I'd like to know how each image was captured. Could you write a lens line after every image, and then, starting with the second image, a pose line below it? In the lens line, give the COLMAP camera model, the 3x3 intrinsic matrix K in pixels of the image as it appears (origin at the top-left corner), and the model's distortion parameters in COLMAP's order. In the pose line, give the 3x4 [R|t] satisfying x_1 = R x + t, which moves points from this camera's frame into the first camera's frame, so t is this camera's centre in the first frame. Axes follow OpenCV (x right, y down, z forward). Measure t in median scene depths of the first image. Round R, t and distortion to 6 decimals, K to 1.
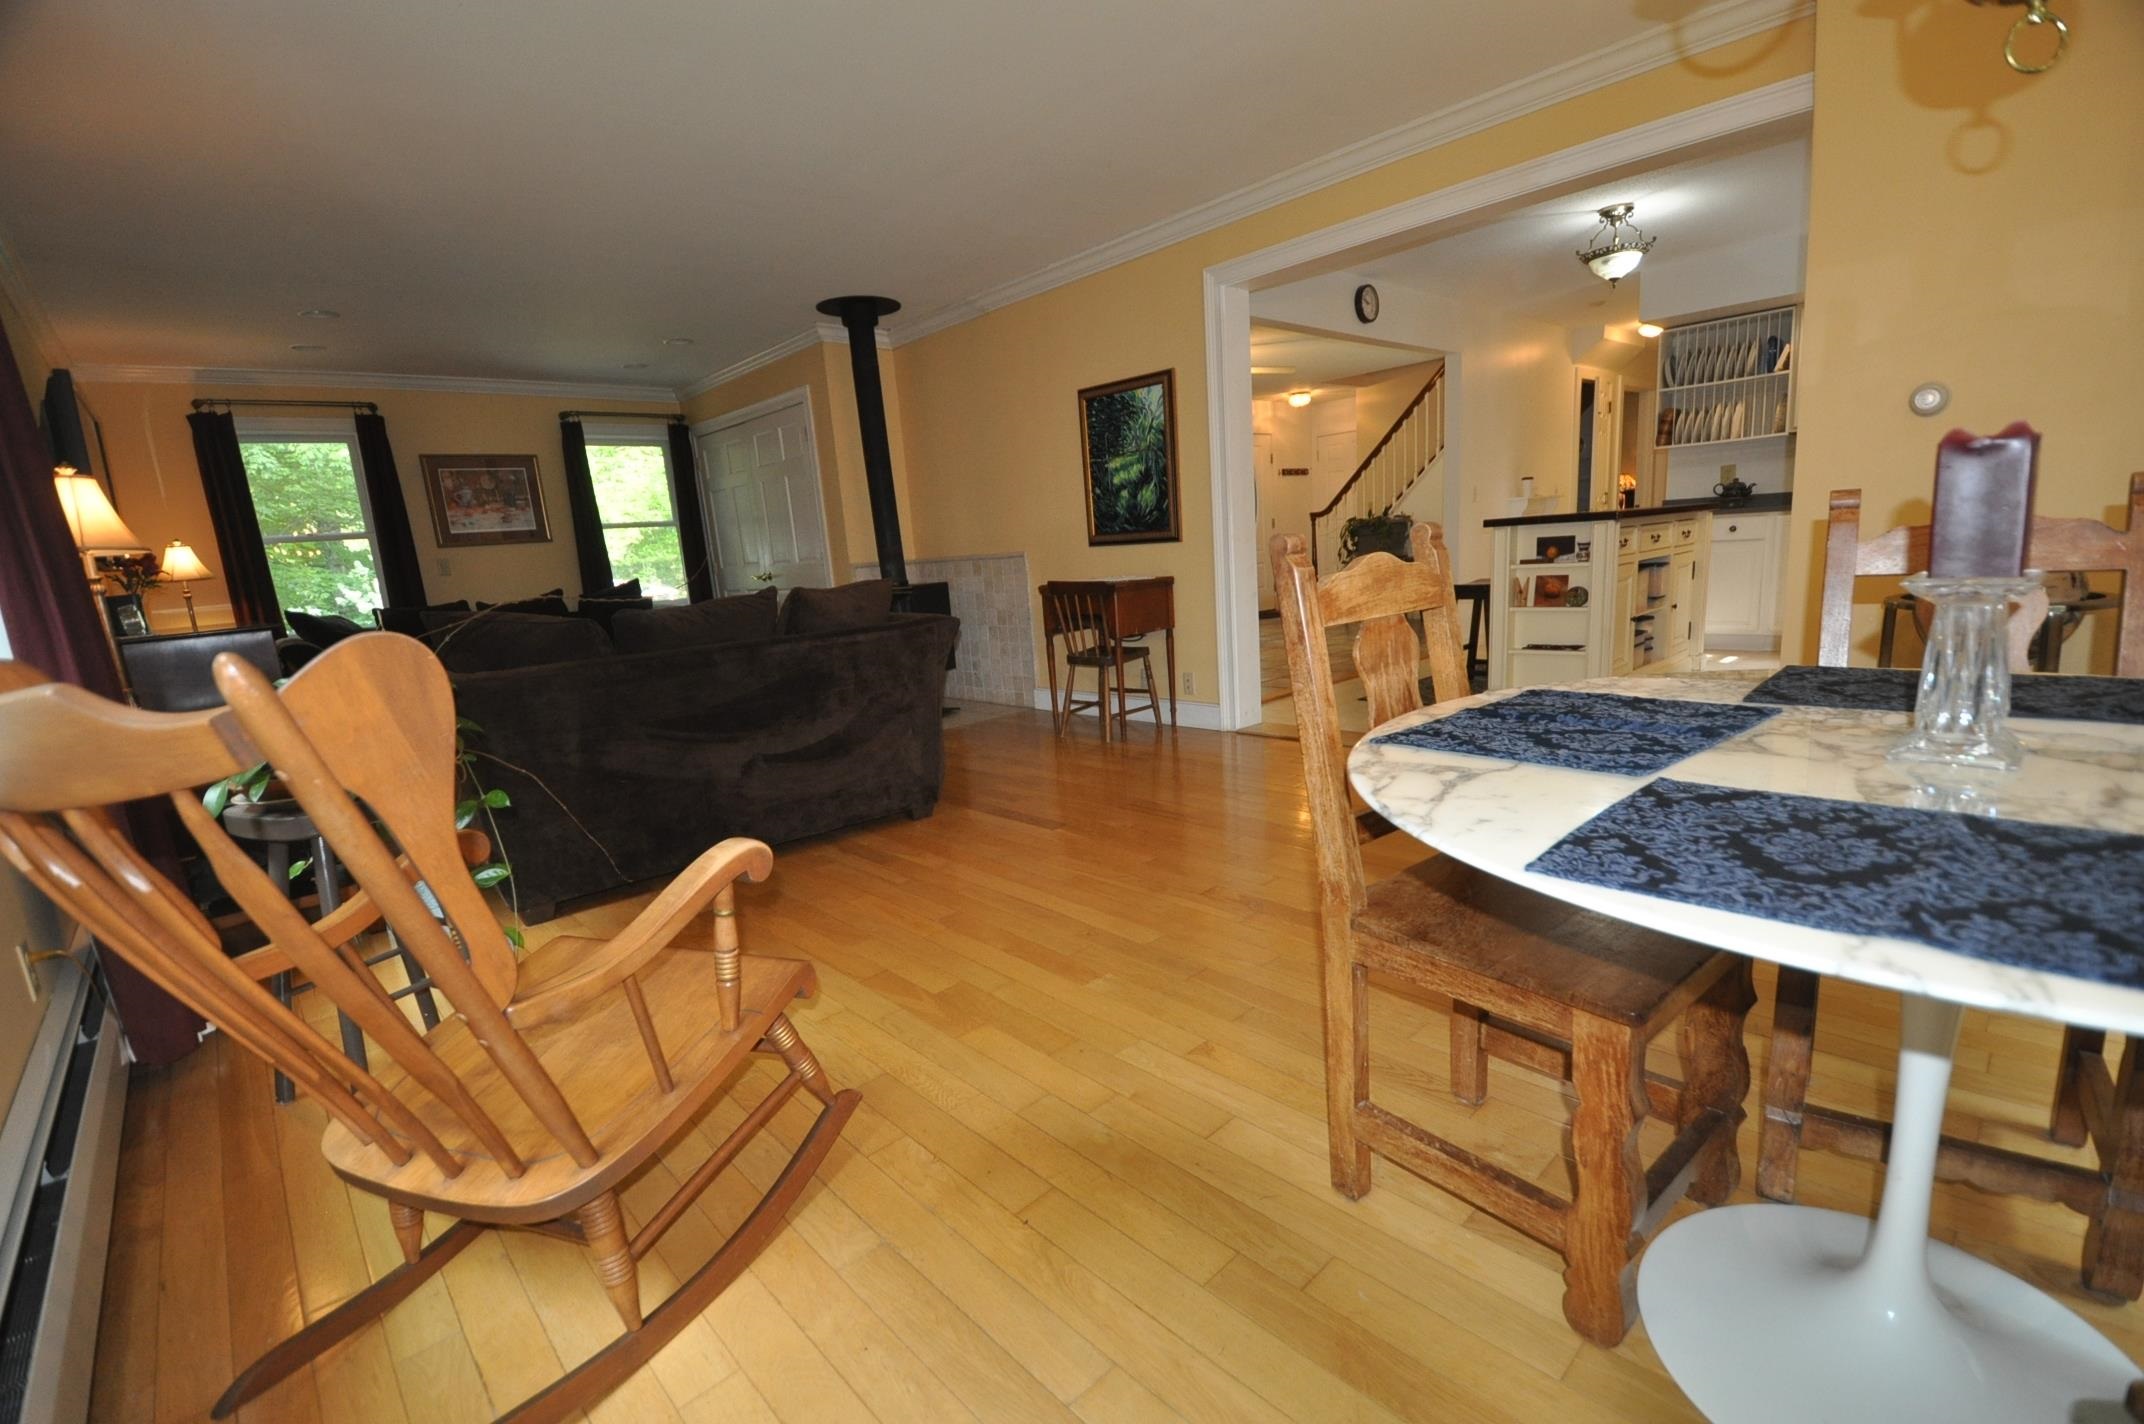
lens RADIAL K [[950.8, 0, 1076.6], [0, 950.8, 739.5], [0, 0, 1]] dist [-0.000915, -0.000221]
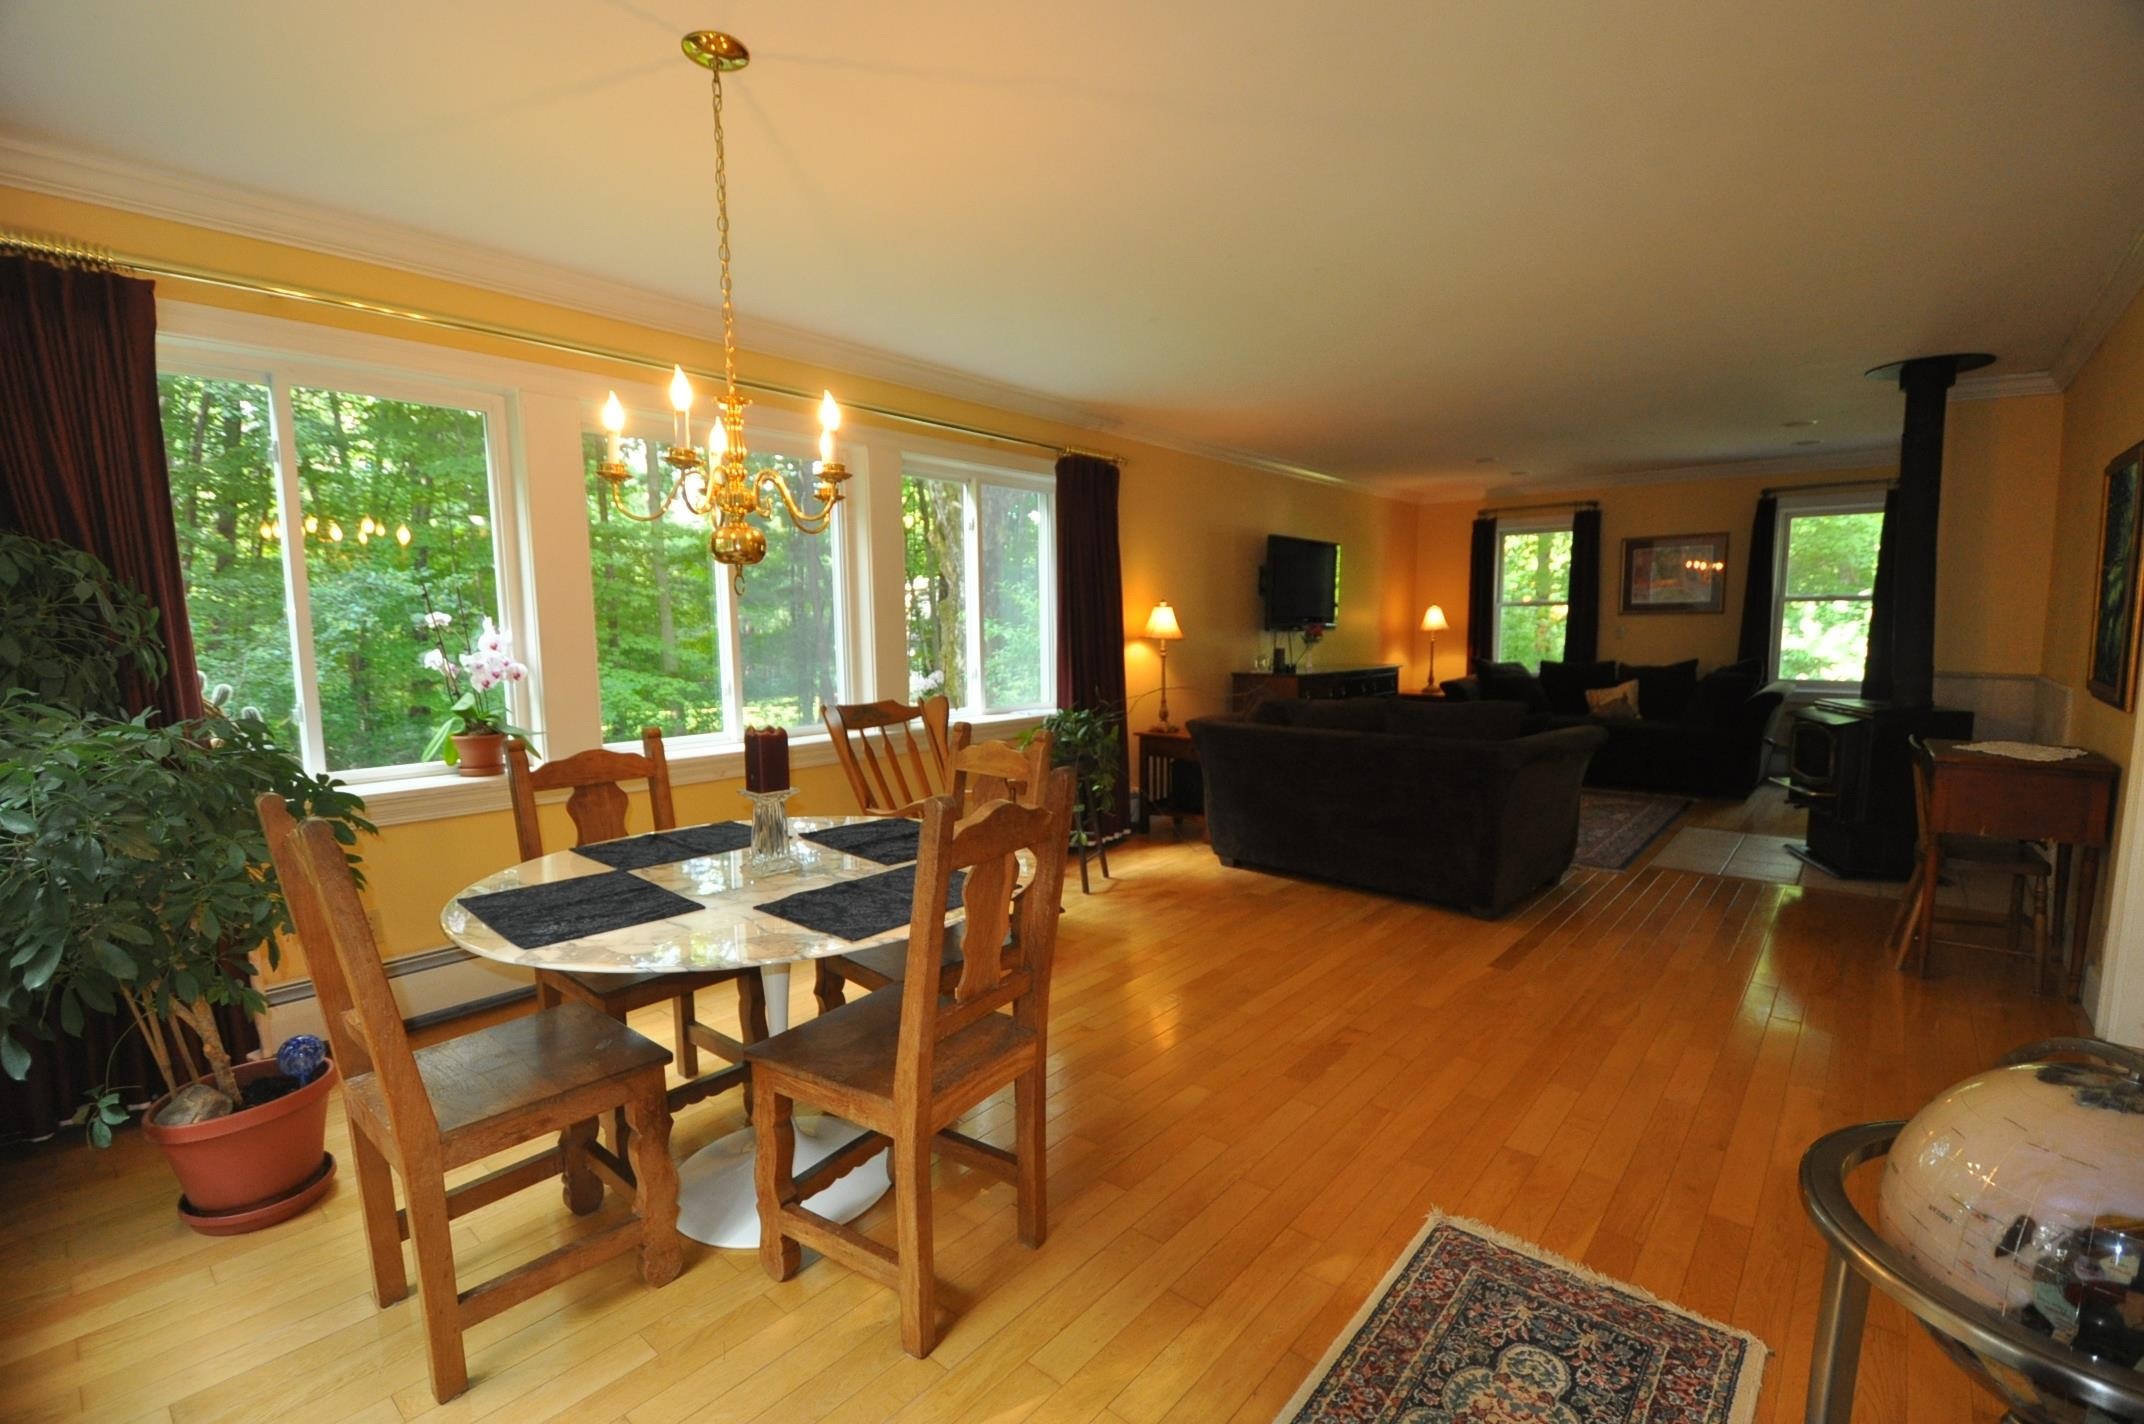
lens RADIAL K [[950.8, 0, 1076.6], [0, 950.8, 739.5], [0, 0, 1]] dist [-0.000915, -0.000221]
pose [[0.117265, 0.193645, -0.974038, 0.478873], [-0.204089, 0.964570, 0.167193, -0.120906], [0.971904, 0.179184, 0.152631, 0.201609]]
